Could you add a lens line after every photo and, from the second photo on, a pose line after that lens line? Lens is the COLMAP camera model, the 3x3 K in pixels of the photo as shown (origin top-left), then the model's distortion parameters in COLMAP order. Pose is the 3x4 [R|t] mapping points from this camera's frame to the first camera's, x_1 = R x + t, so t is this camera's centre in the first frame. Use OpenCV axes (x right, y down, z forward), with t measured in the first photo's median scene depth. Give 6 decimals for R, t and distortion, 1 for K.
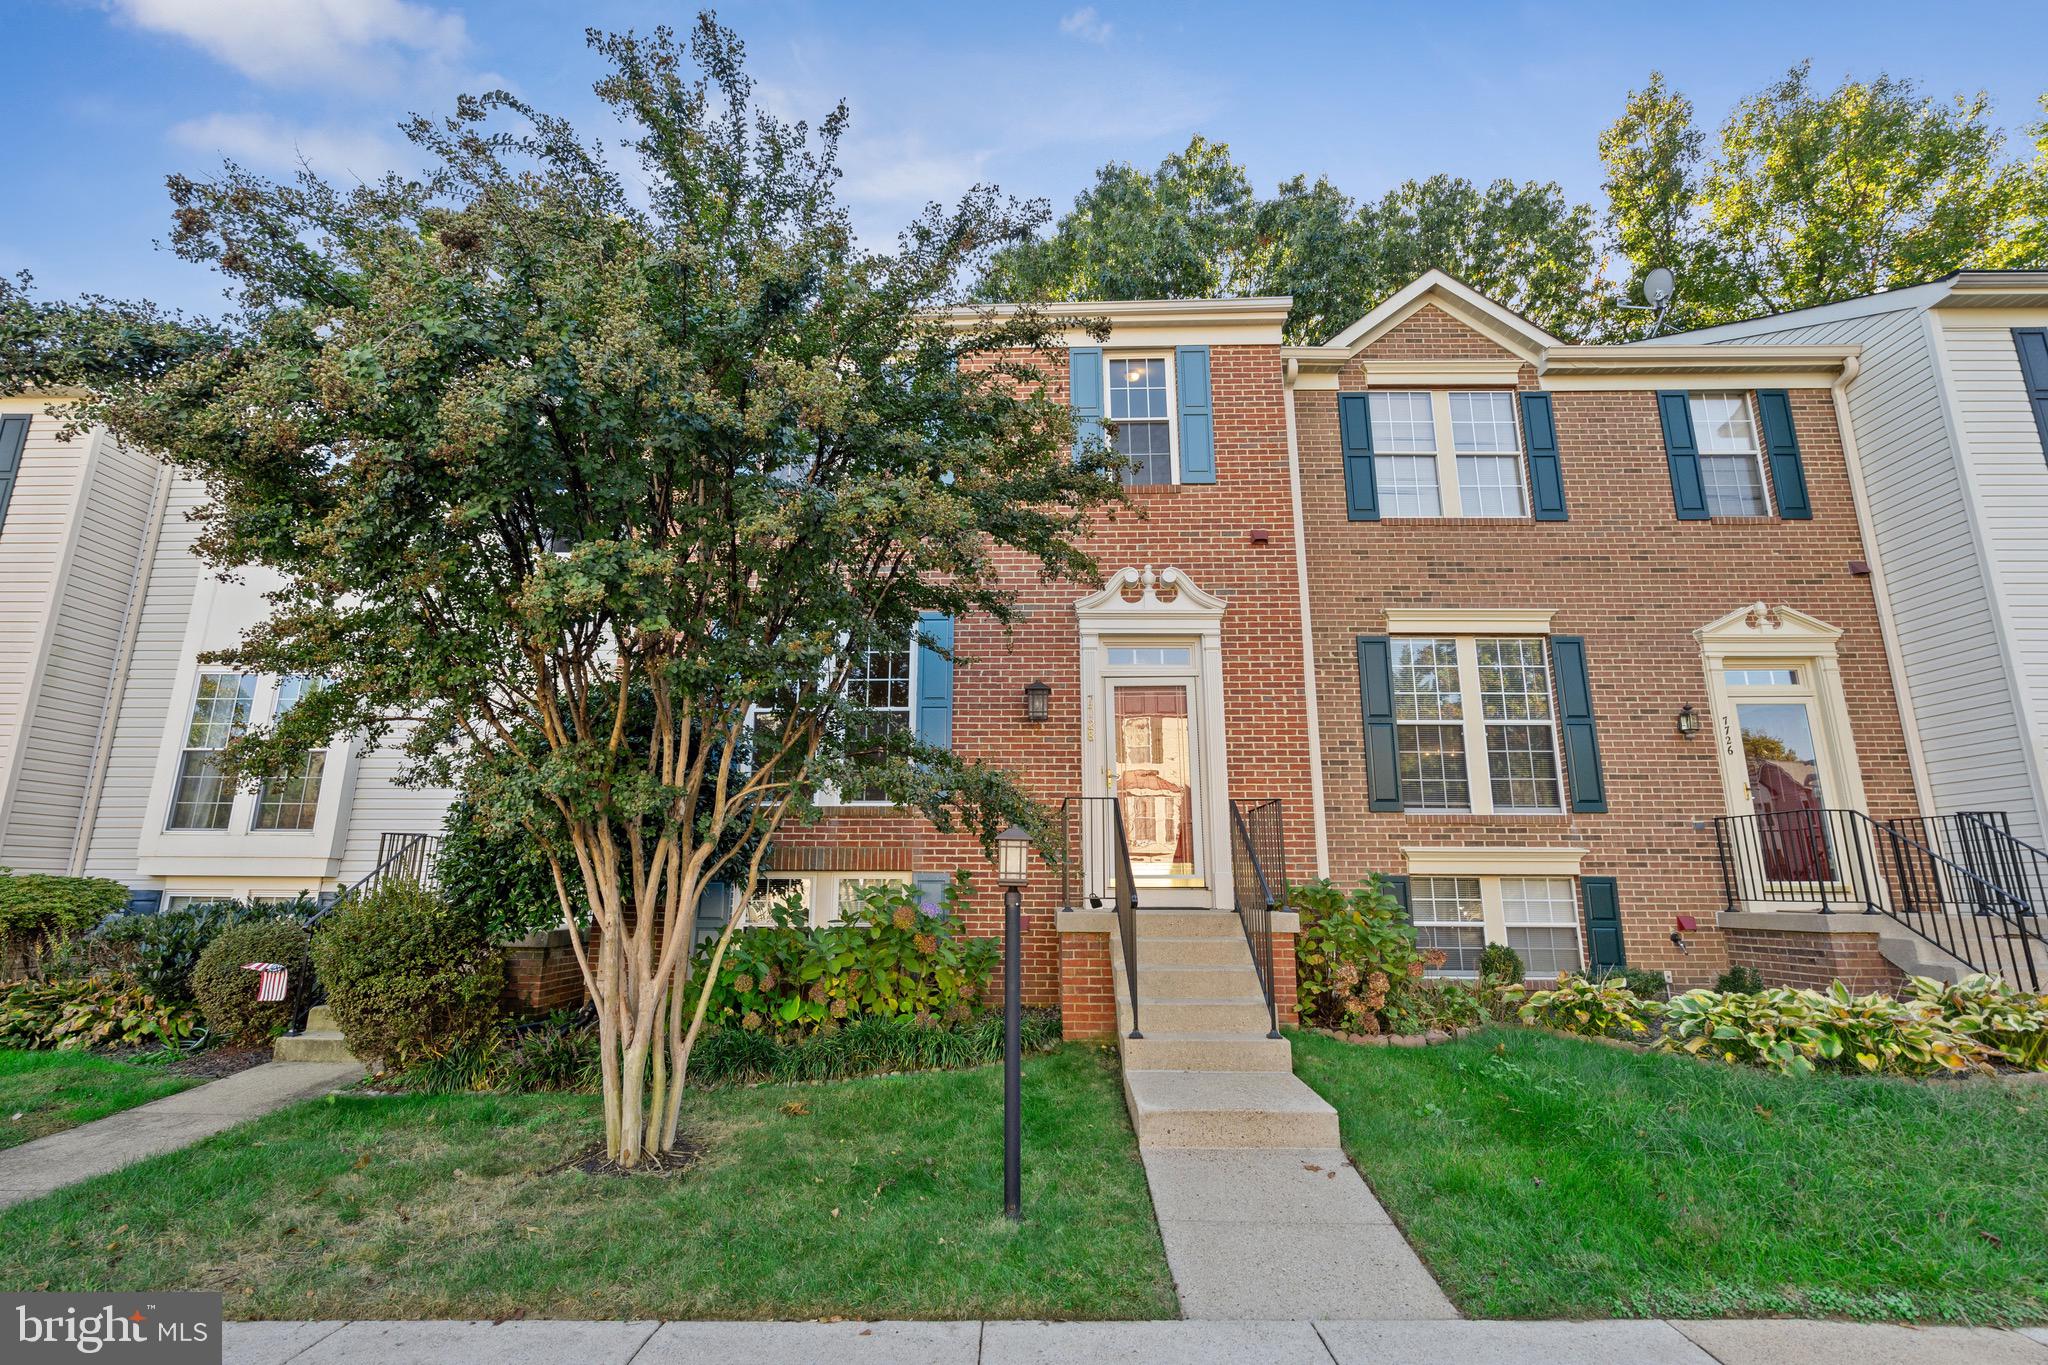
lens RADIAL K [[912.3, 0, 973.0], [0, 912.3, 745.0], [0, 0, 1]] dist [-0.008785, 0.003435]
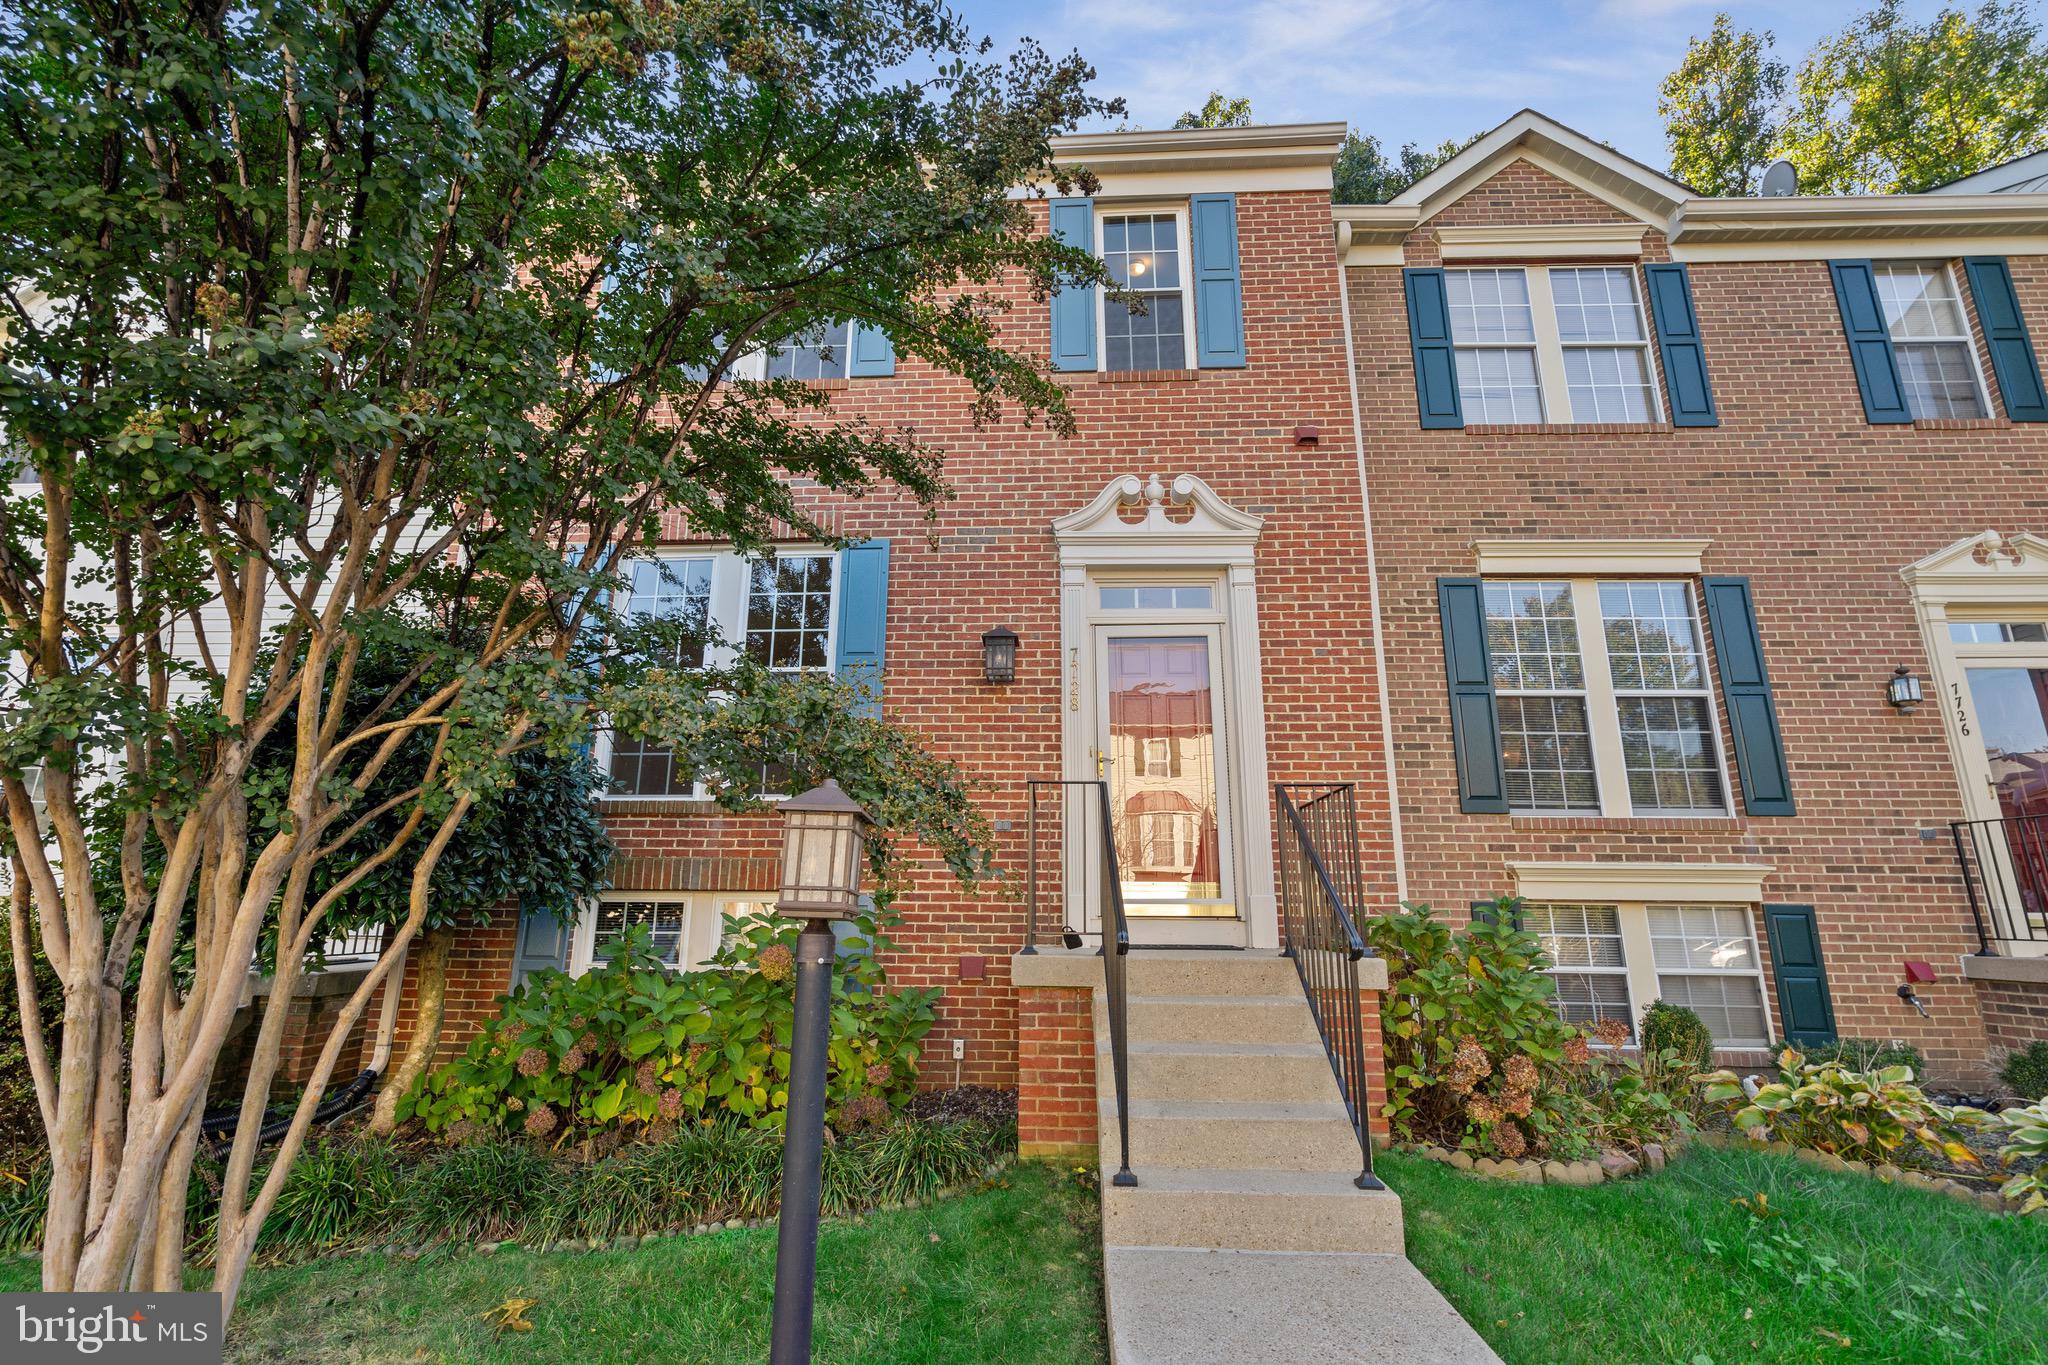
lens RADIAL K [[912.3, 0, 983.4], [0, 912.3, 733.9], [0, 0, 1]] dist [-0.008785, 0.003435]
pose [[0.999937, 0.003469, -0.010675, 0.062656], [-0.003907, 0.999140, -0.041274, 0.042058], [0.010523, 0.041313, 0.999091, 0.272907]]
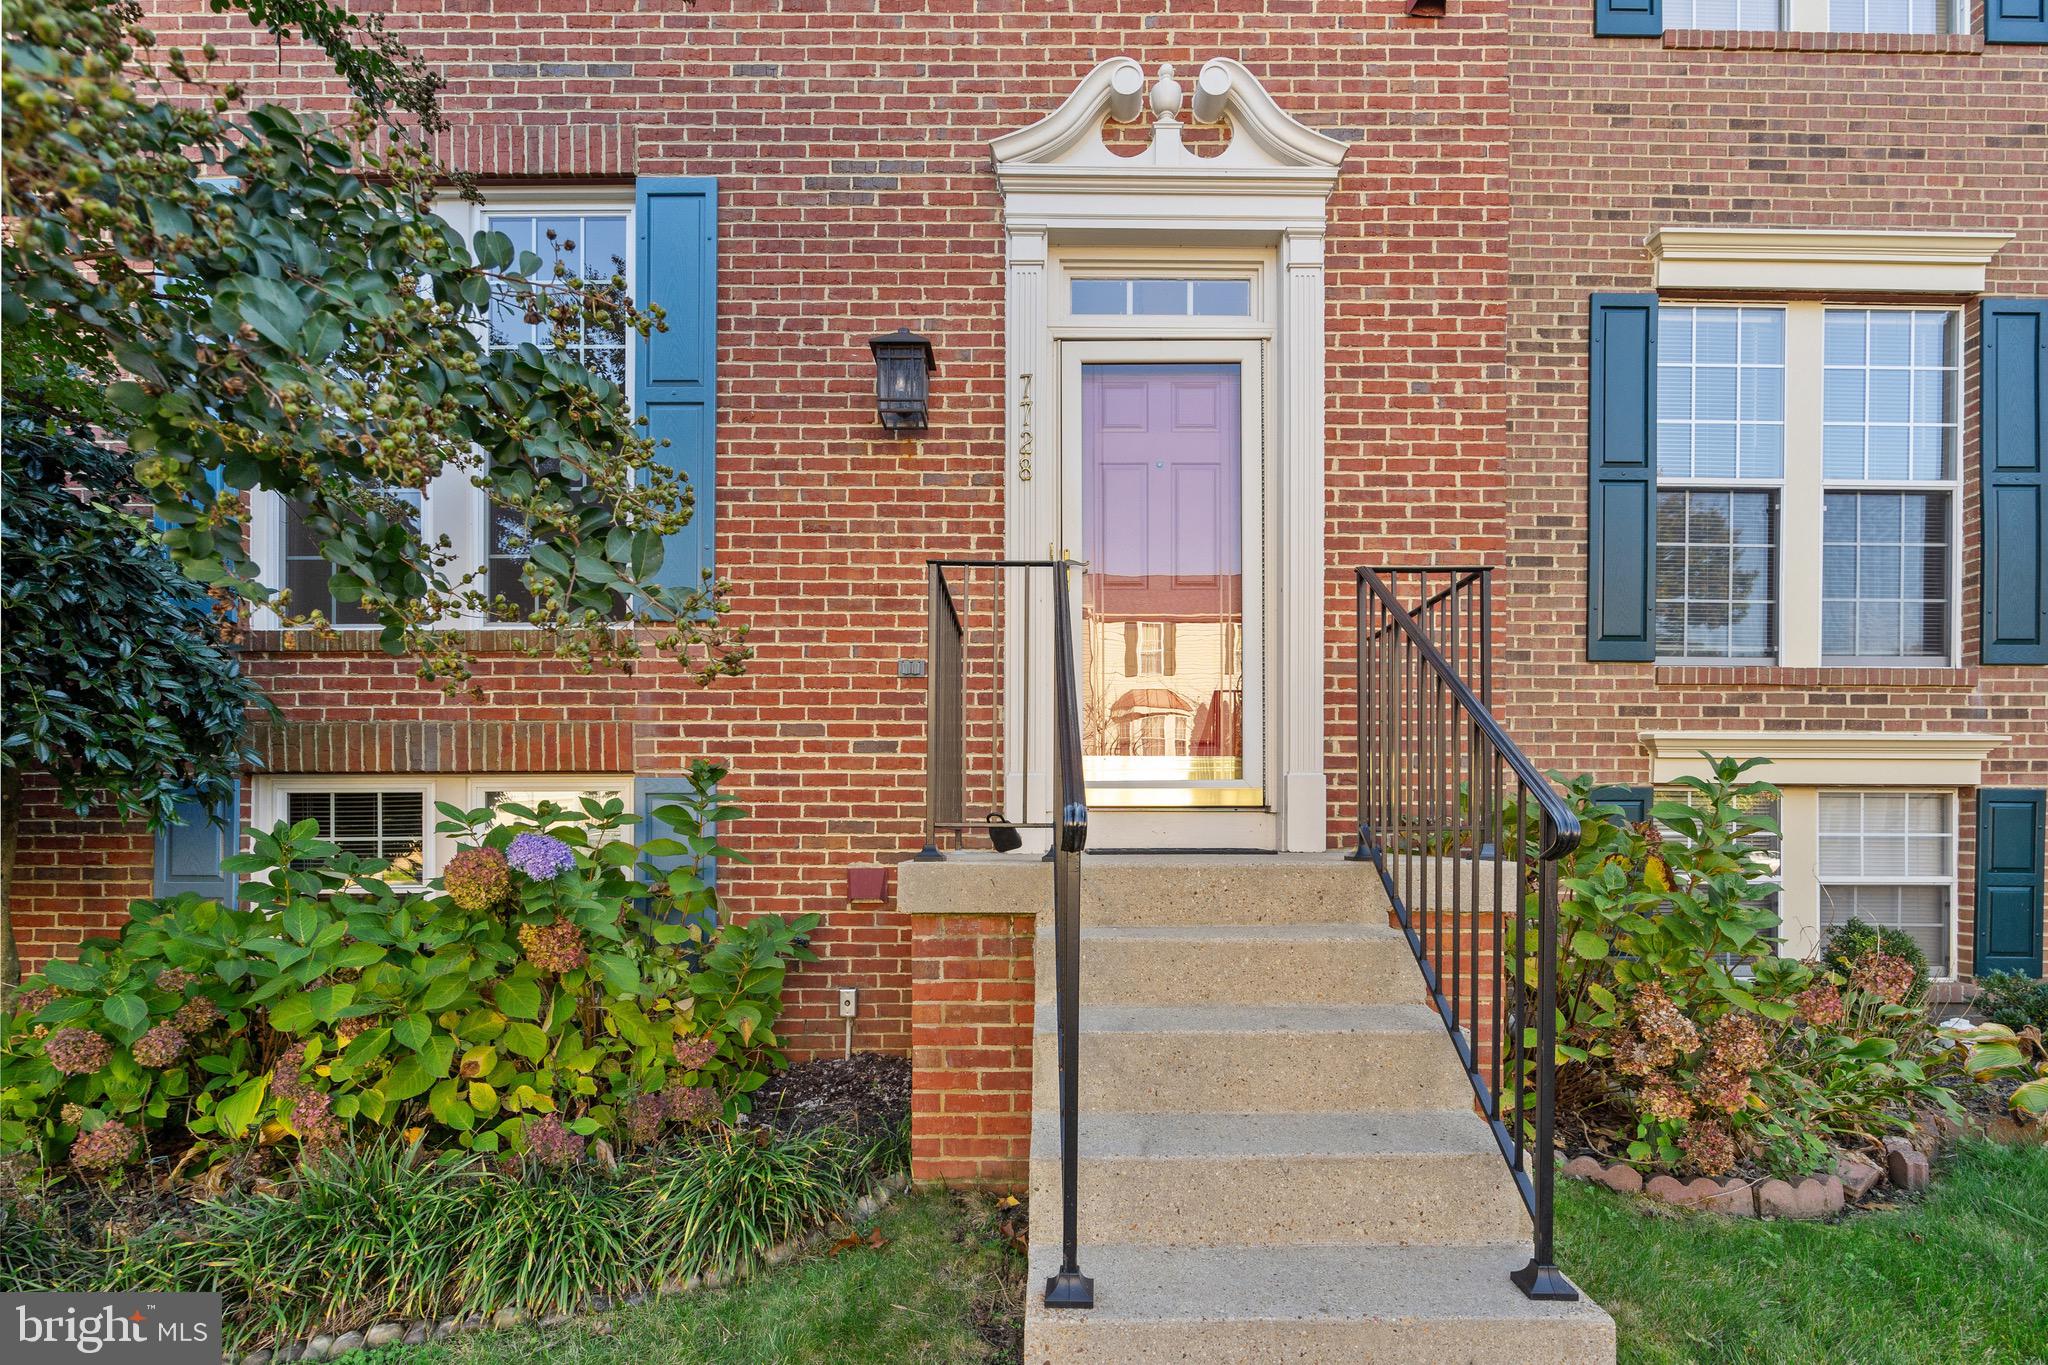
lens RADIAL K [[987.2, 0, 1033.4], [0, 987.2, 868.8], [0, 0, 1]] dist [-0.002810, 0.001802]
pose [[0.997982, -0.004288, 0.063351, 0.097833], [-0.007903, 0.981572, 0.190929, 0.085951], [-0.063002, -0.191045, 0.979557, 0.474346]]
